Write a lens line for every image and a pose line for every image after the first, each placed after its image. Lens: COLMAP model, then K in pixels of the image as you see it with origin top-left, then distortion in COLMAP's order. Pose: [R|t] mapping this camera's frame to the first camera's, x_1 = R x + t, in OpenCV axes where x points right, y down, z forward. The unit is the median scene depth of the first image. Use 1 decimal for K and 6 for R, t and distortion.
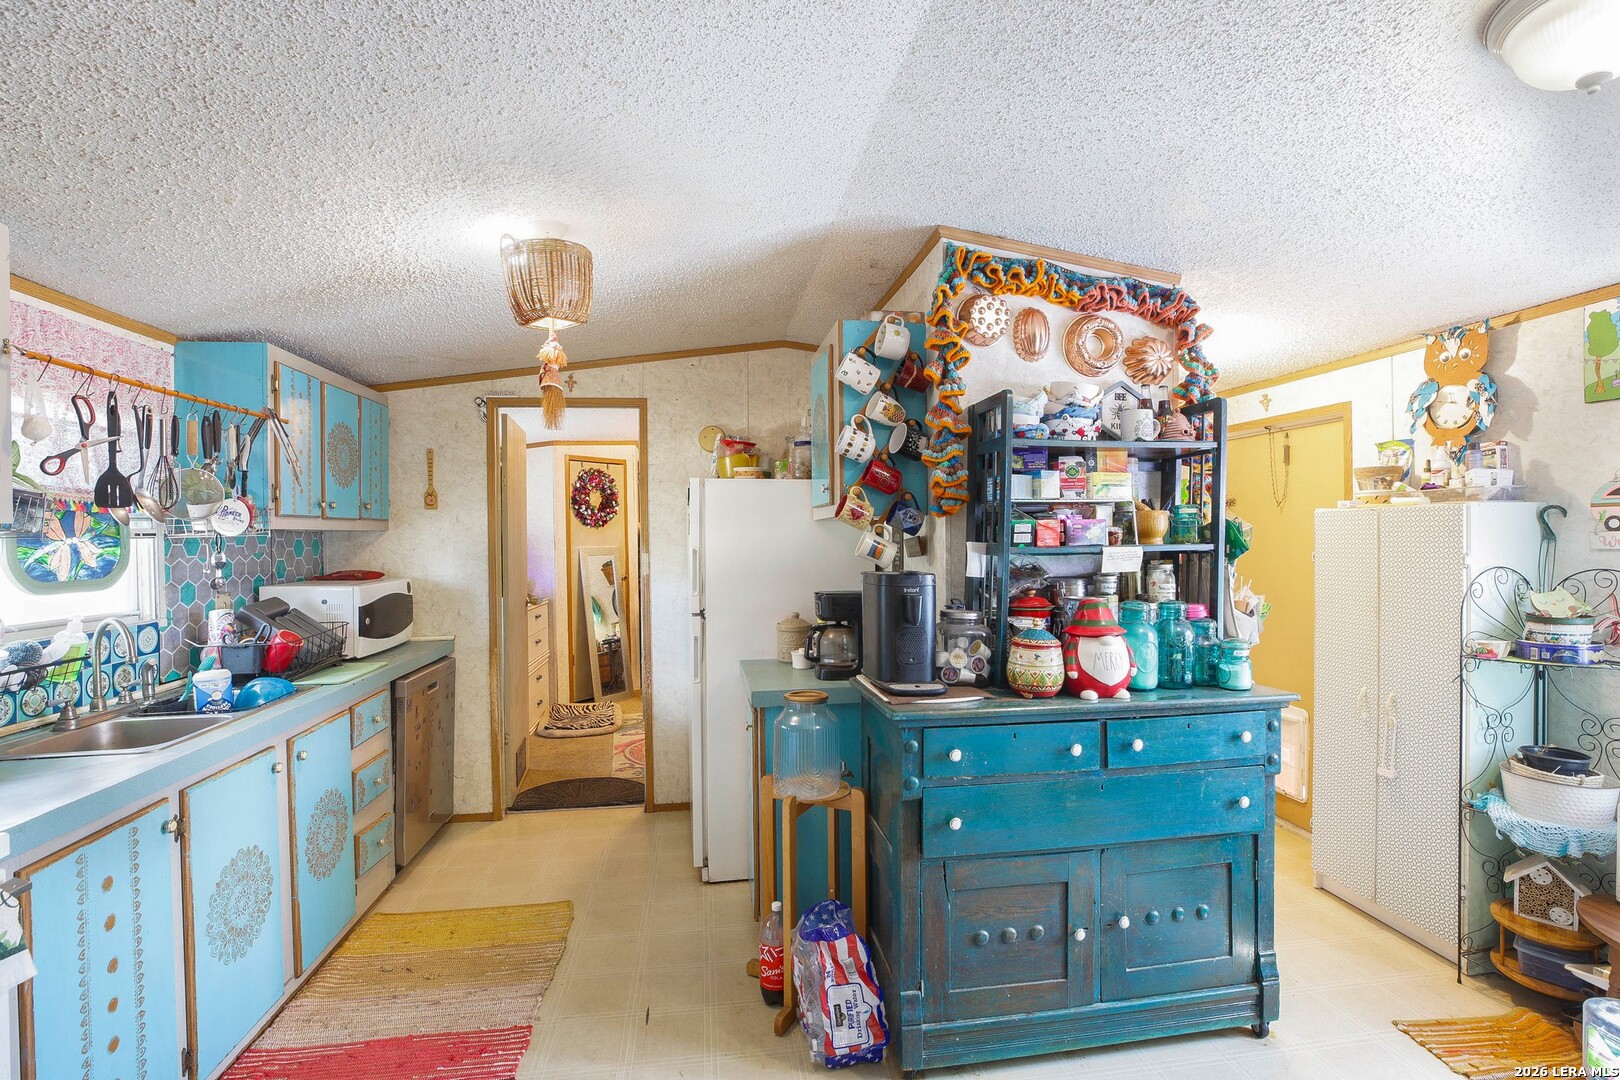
lens RADIAL K [[743.0, 0, 810.0], [0, 743.0, 540.0], [0, 0, 1]] dist [-0.044232, 0.014174]
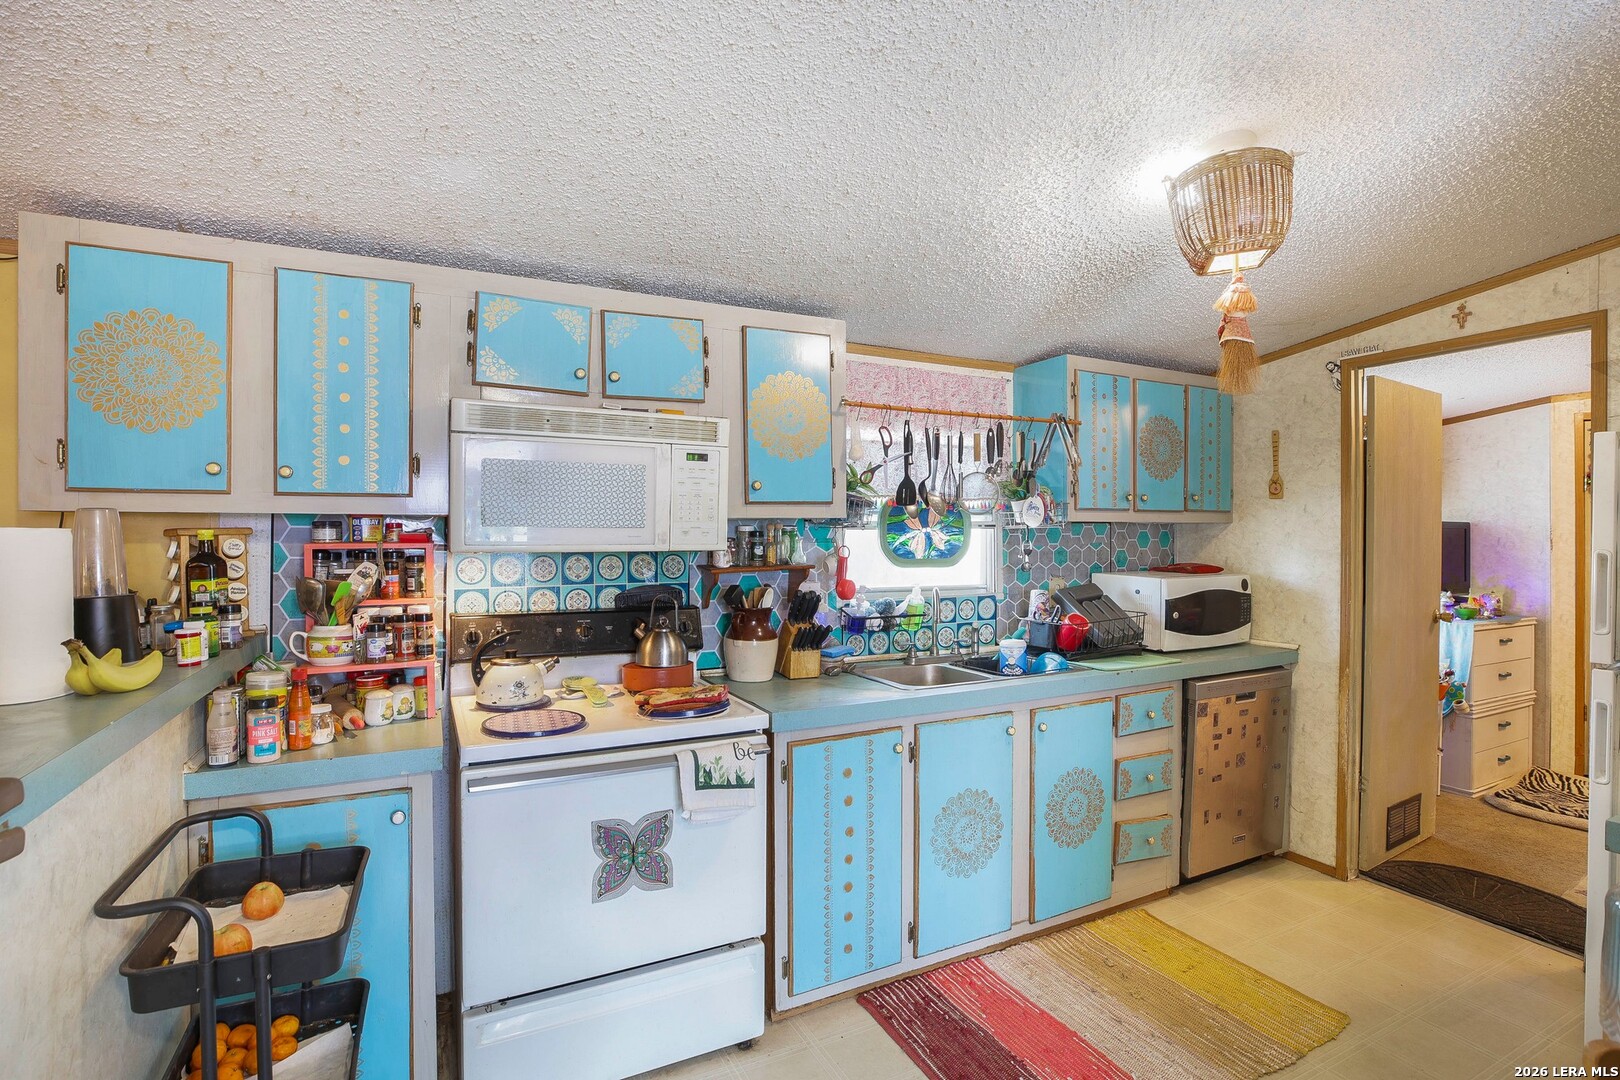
lens RADIAL K [[758.3, 0, 809.8], [0, 758.3, 533.6], [0, 0, 1]] dist [-0.048041, 0.014310]
pose [[0.316859, 0.012138, -0.948395, 0.223821], [-0.011769, 0.999891, 0.008865, -0.001580], [0.948400, 0.008353, 0.316967, 0.257745]]
